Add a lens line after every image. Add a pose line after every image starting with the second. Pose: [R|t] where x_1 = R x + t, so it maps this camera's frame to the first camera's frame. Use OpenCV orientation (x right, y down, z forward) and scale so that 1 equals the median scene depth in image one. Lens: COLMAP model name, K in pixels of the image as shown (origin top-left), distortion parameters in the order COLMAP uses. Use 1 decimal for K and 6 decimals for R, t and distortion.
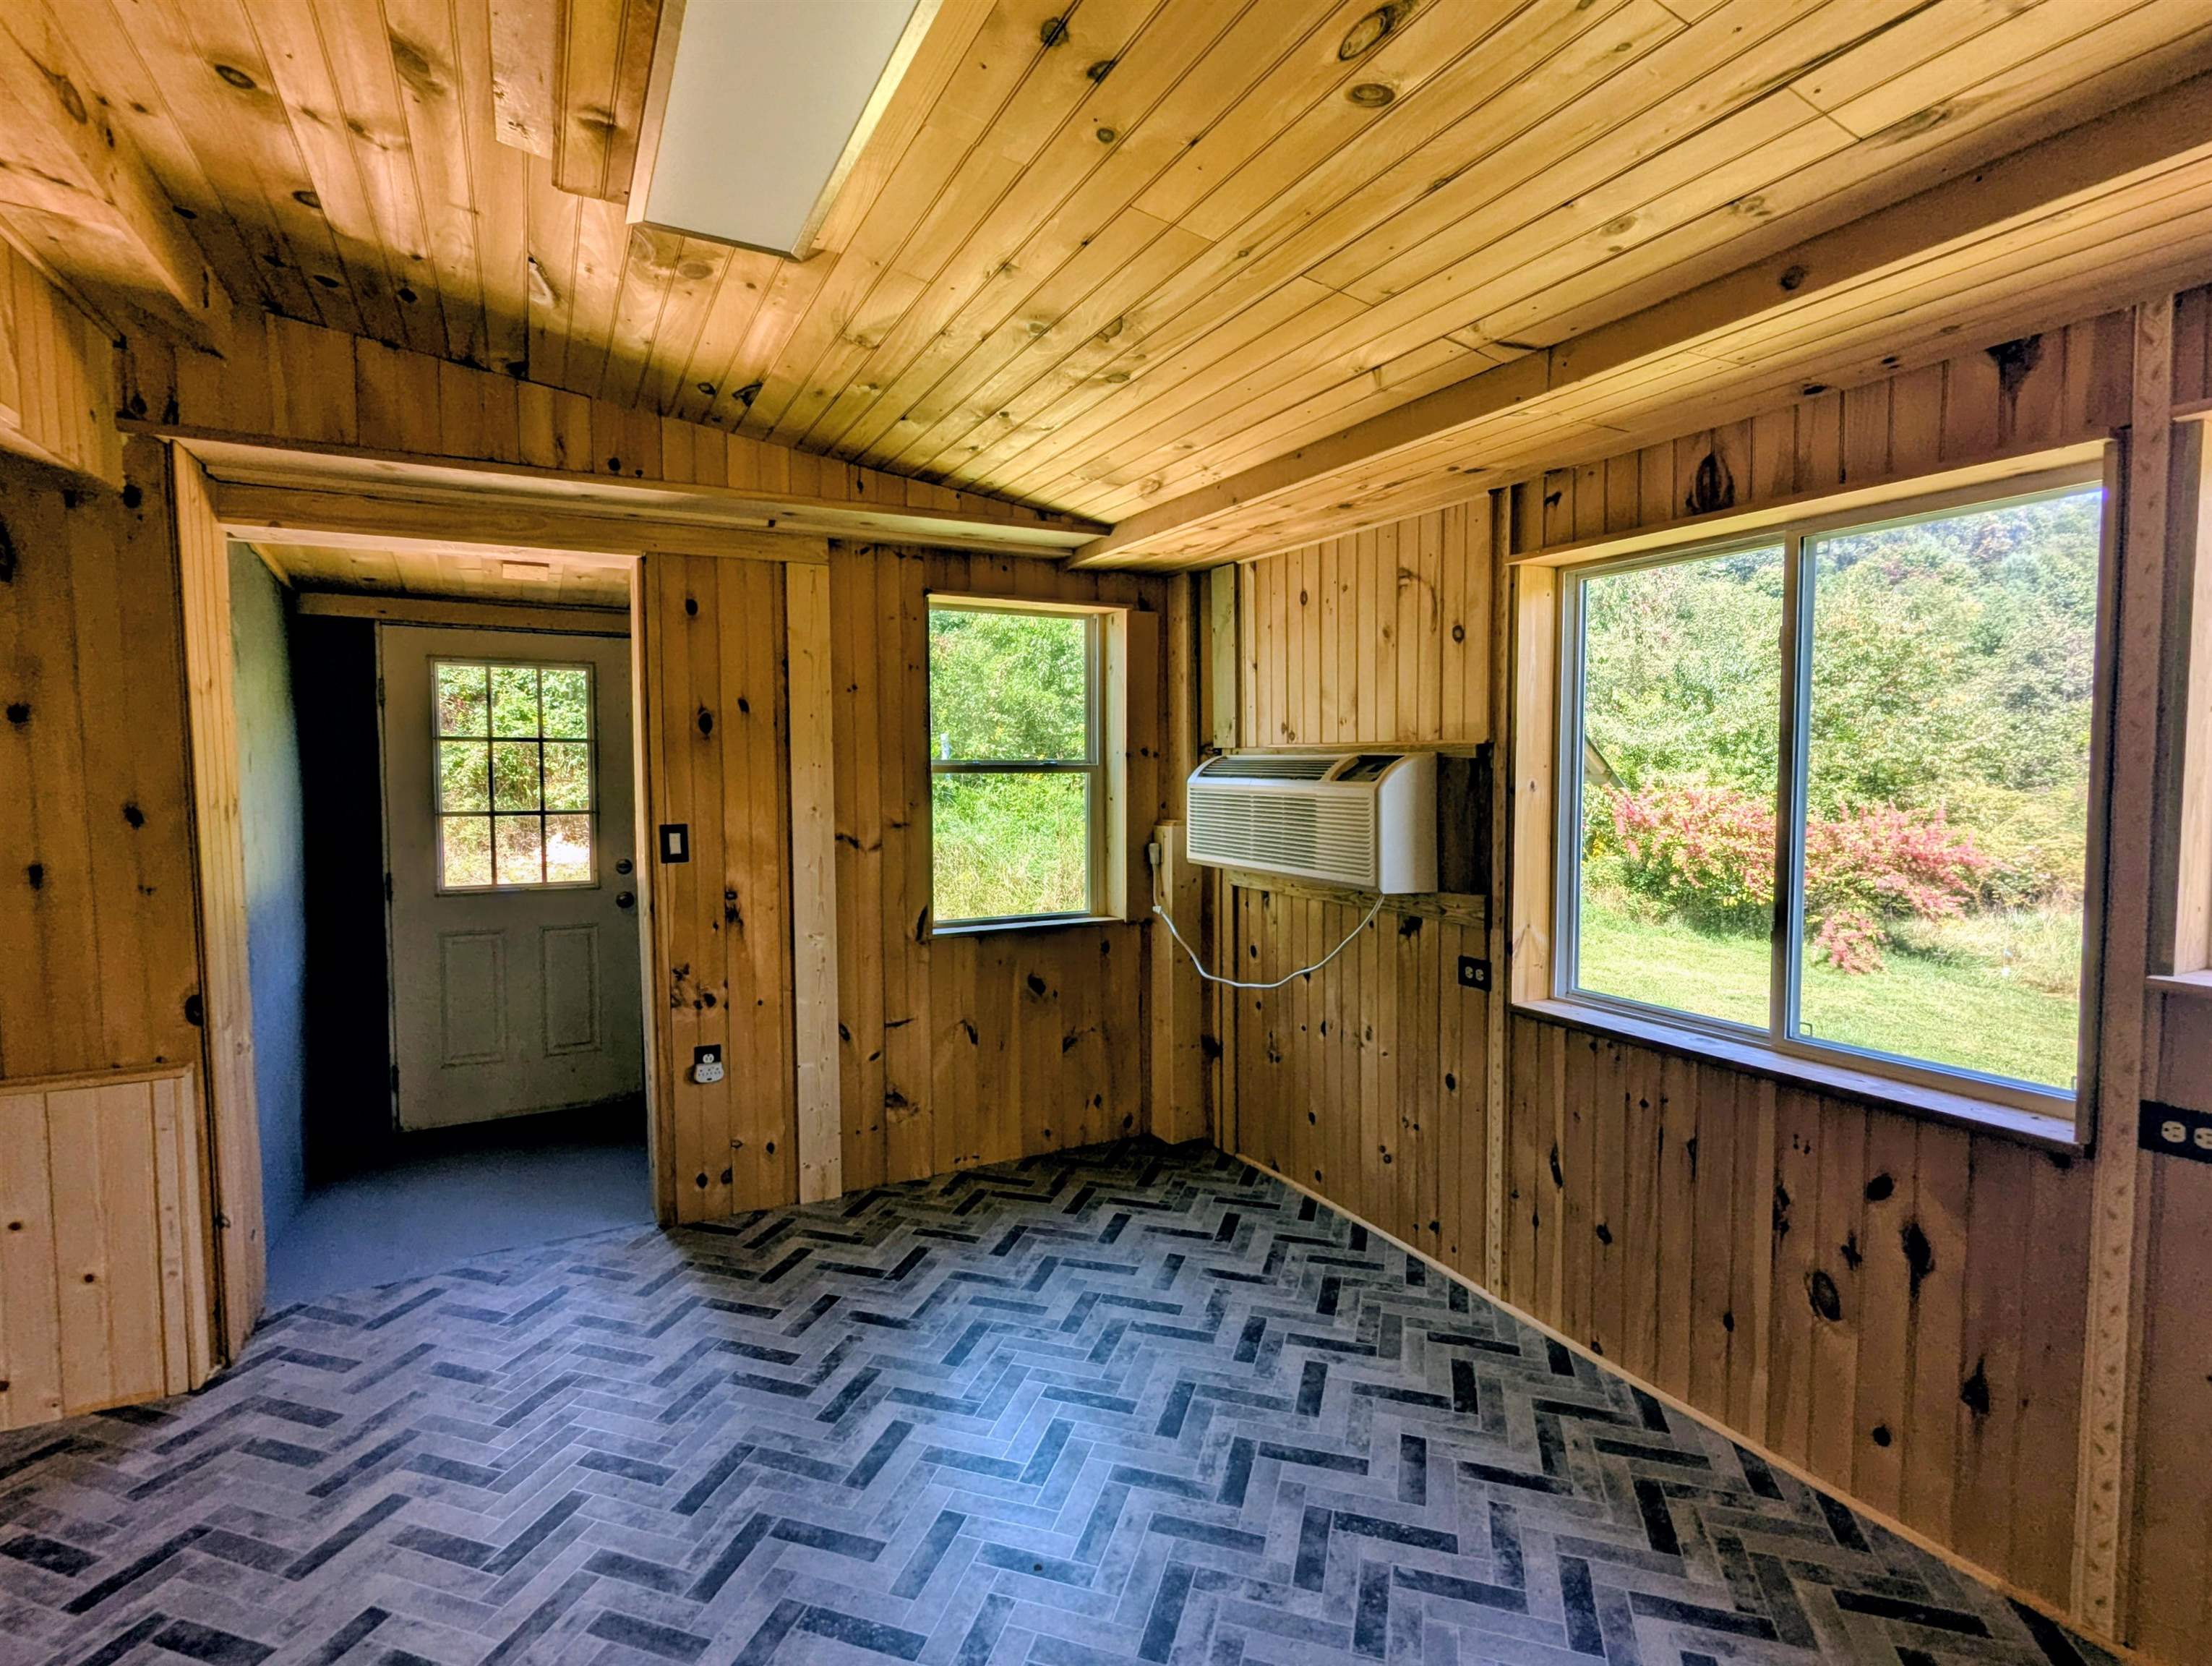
lens RADIAL K [[1066.4, 0, 1095.6], [0, 1066.4, 832.7], [0, 0, 1]] dist [-0.002545, 0.002481]
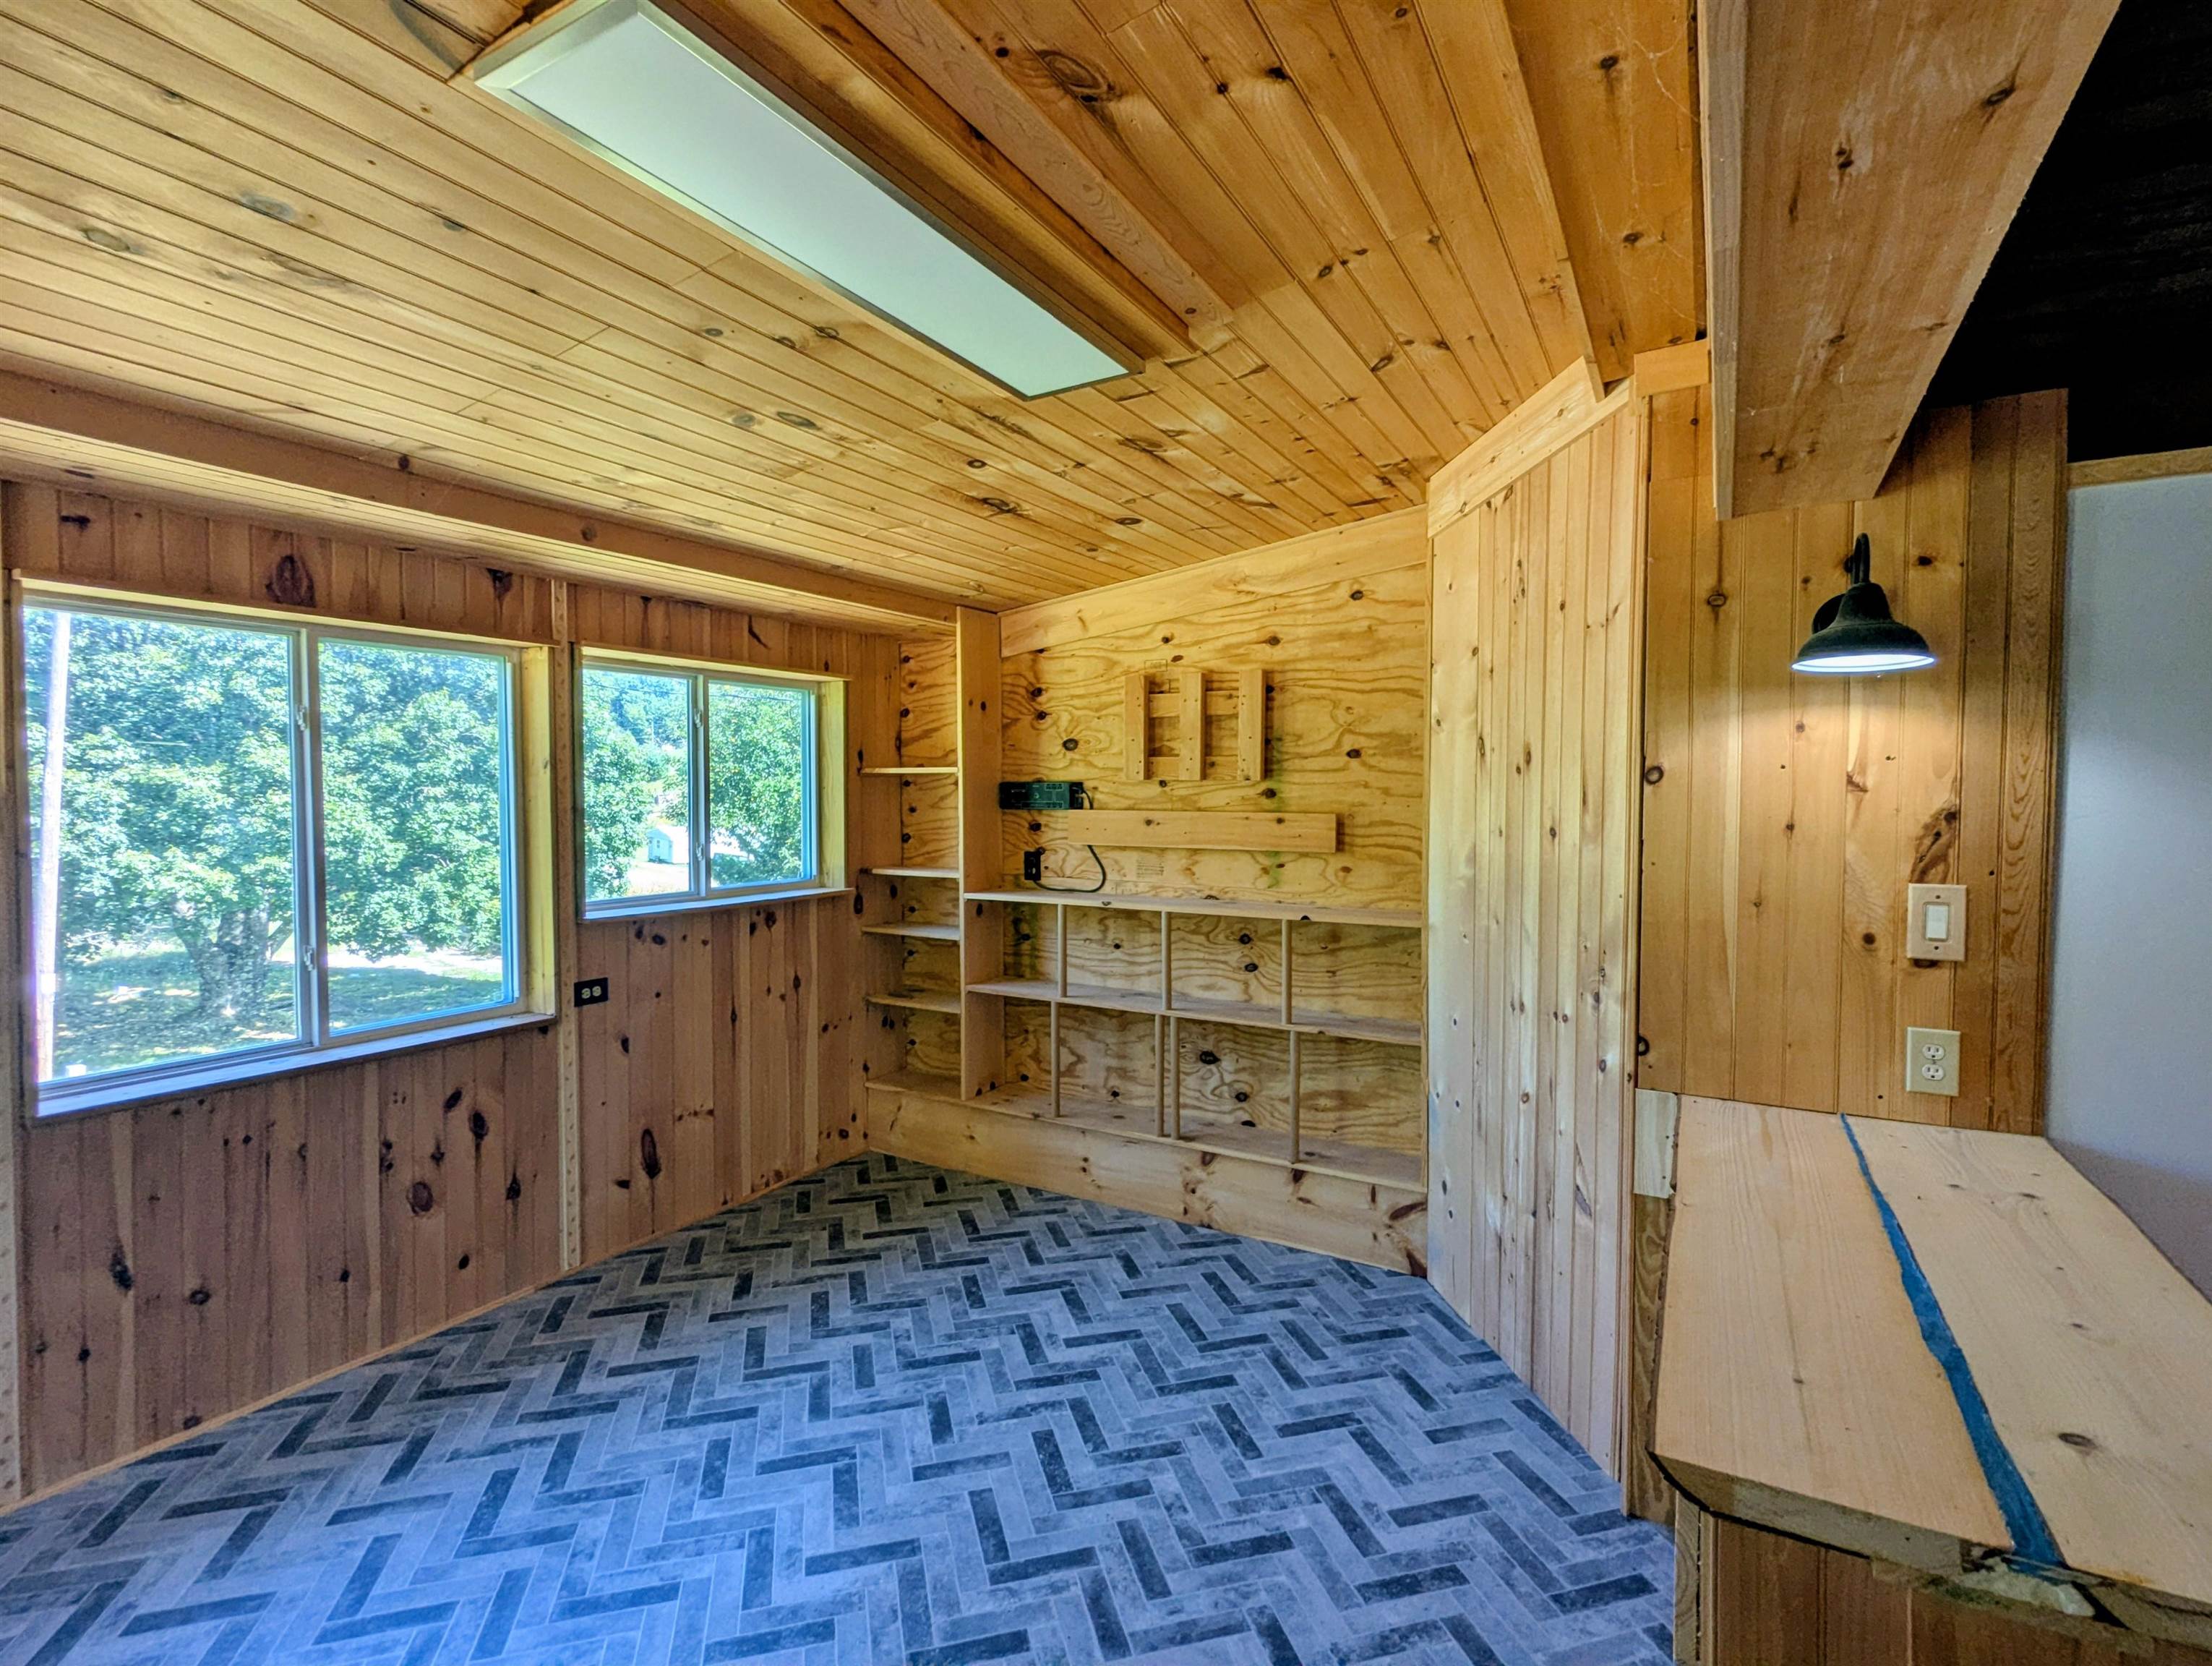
lens RADIAL K [[1066.4, 0, 1110.8], [0, 1066.4, 827.8], [0, 0, 1]] dist [-0.002545, 0.002481]
pose [[-0.541867, -0.021256, 0.840195, -0.791478], [0.057990, 0.996352, 0.062606, -0.066386], [-0.838461, 0.082648, -0.538658, 0.787586]]
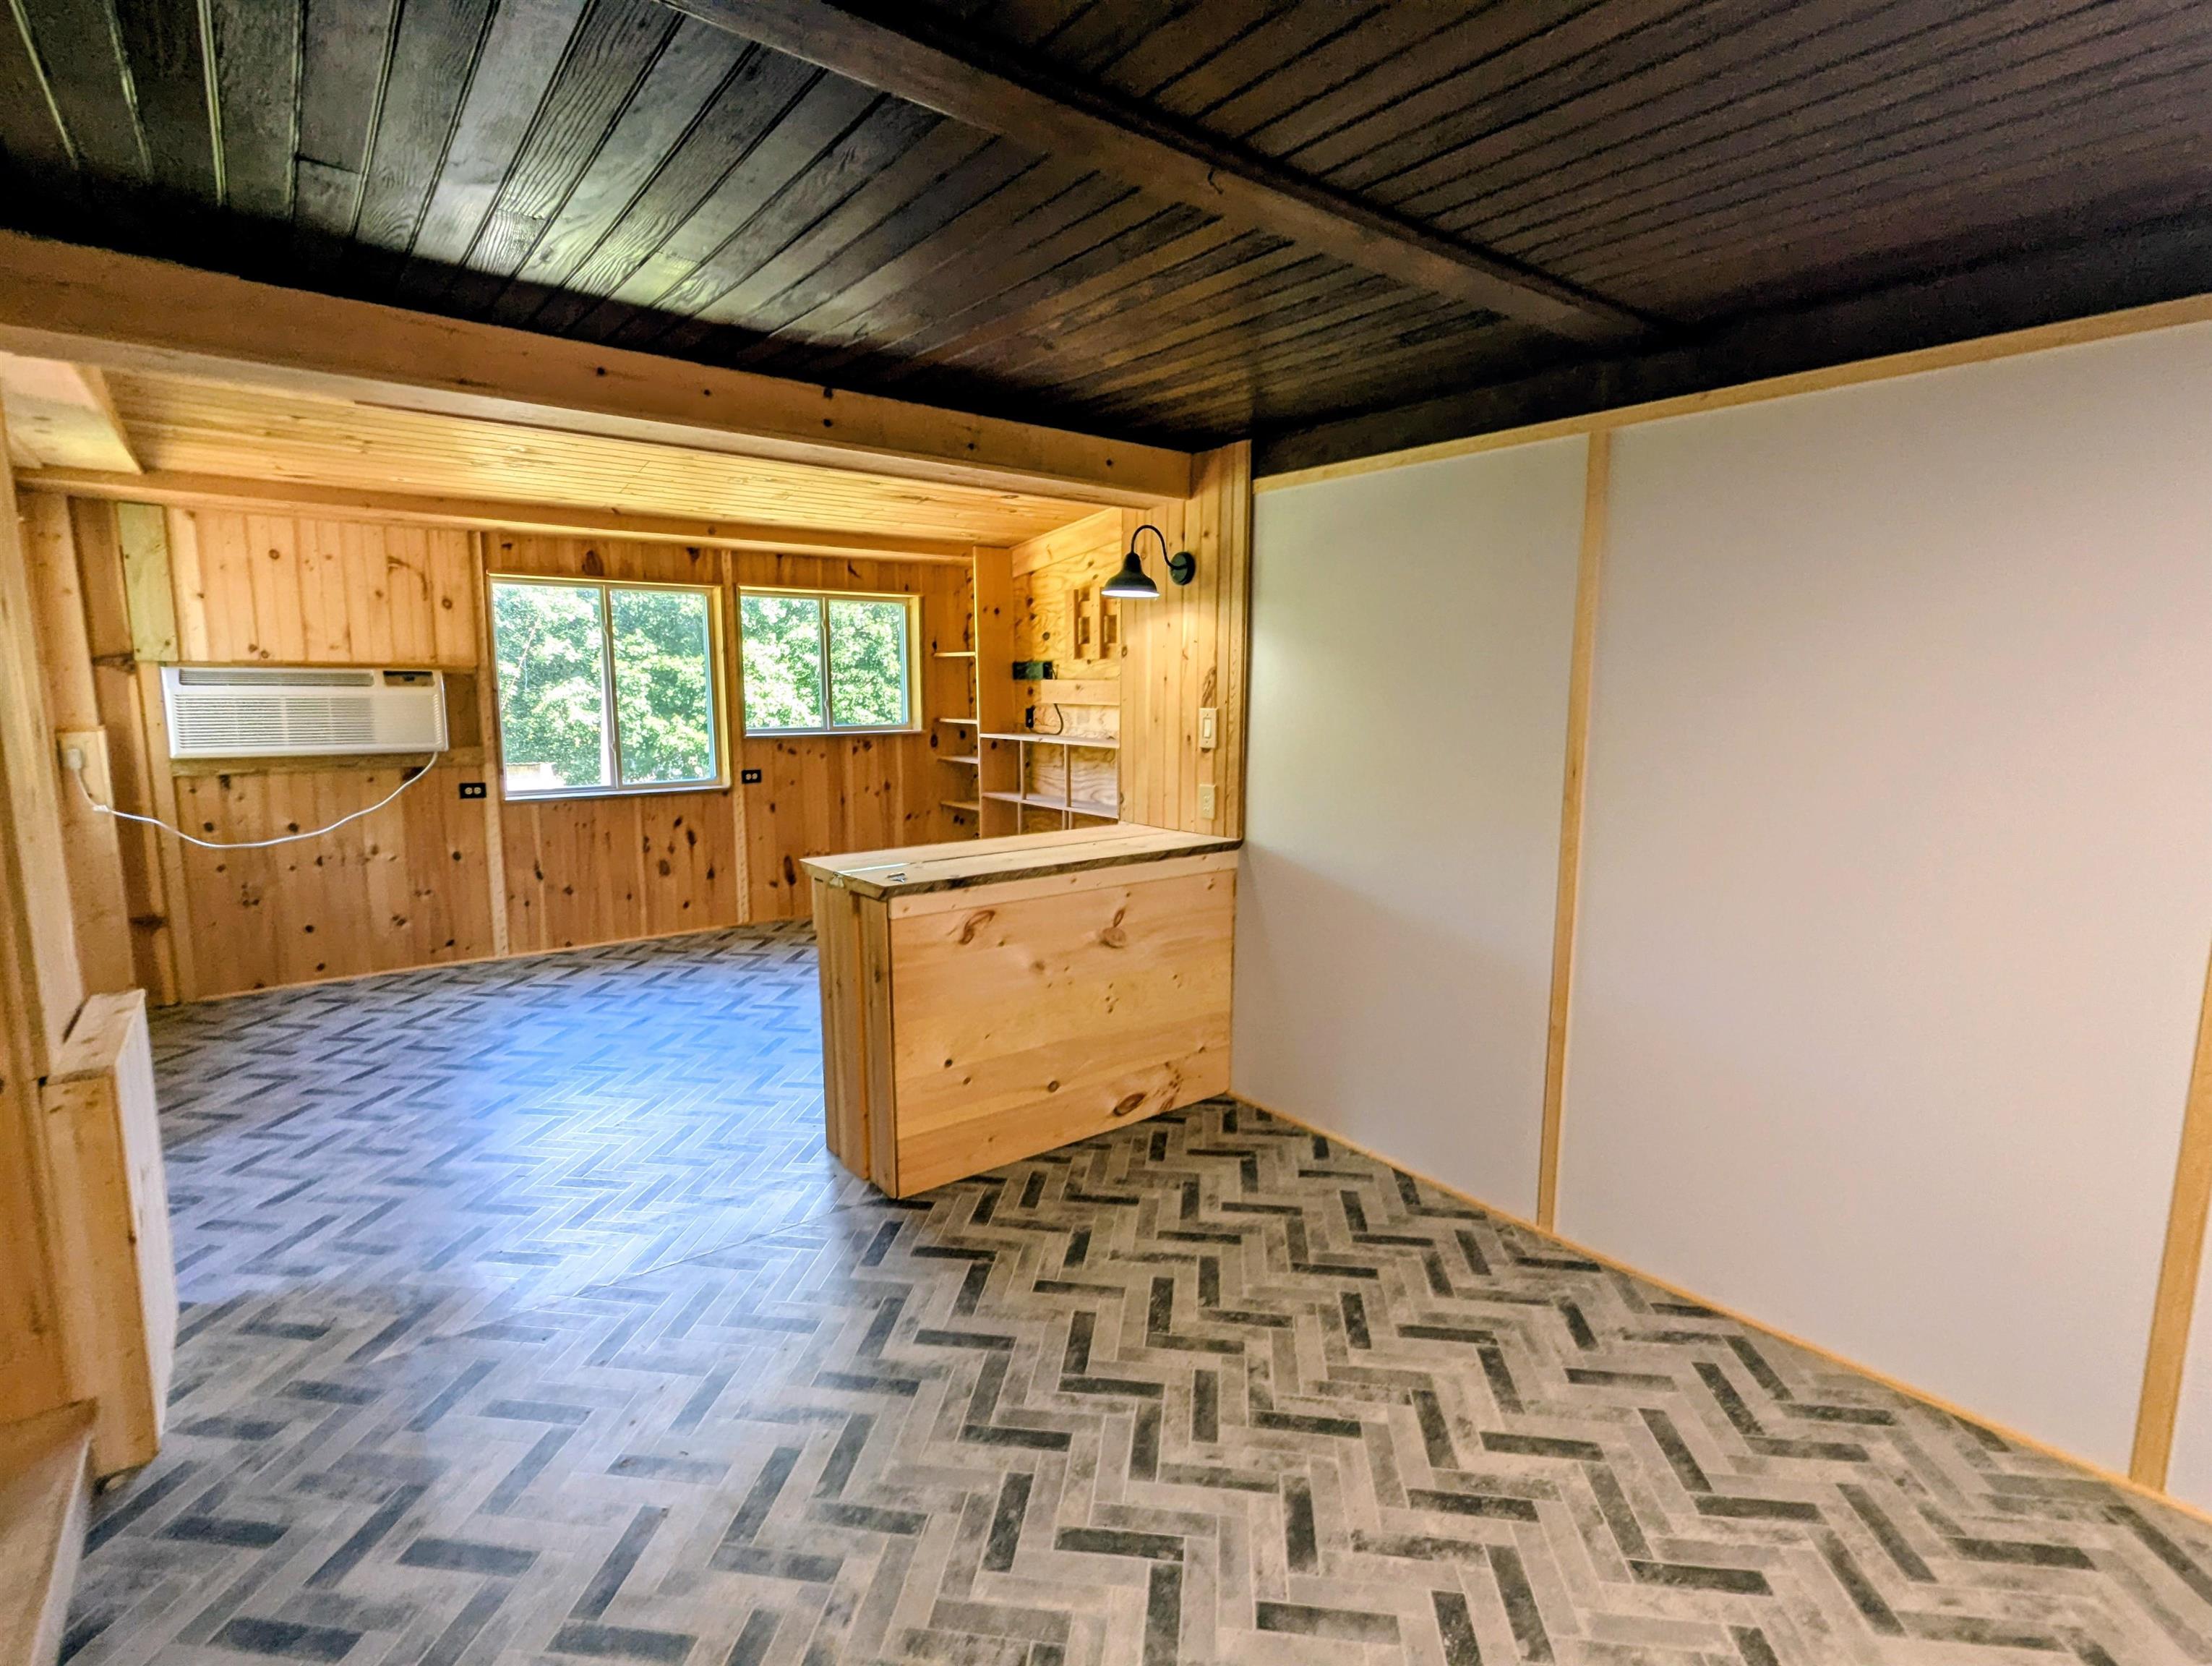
lens RADIAL K [[1066.4, 0, 1094.3], [0, 1066.4, 830.0], [0, 0, 1]] dist [-0.002545, 0.002481]
pose [[-0.186672, -0.130023, 0.973780, -1.864434], [0.062023, 0.987666, 0.143766, 0.000554], [-0.980463, 0.087234, -0.176305, 0.307582]]
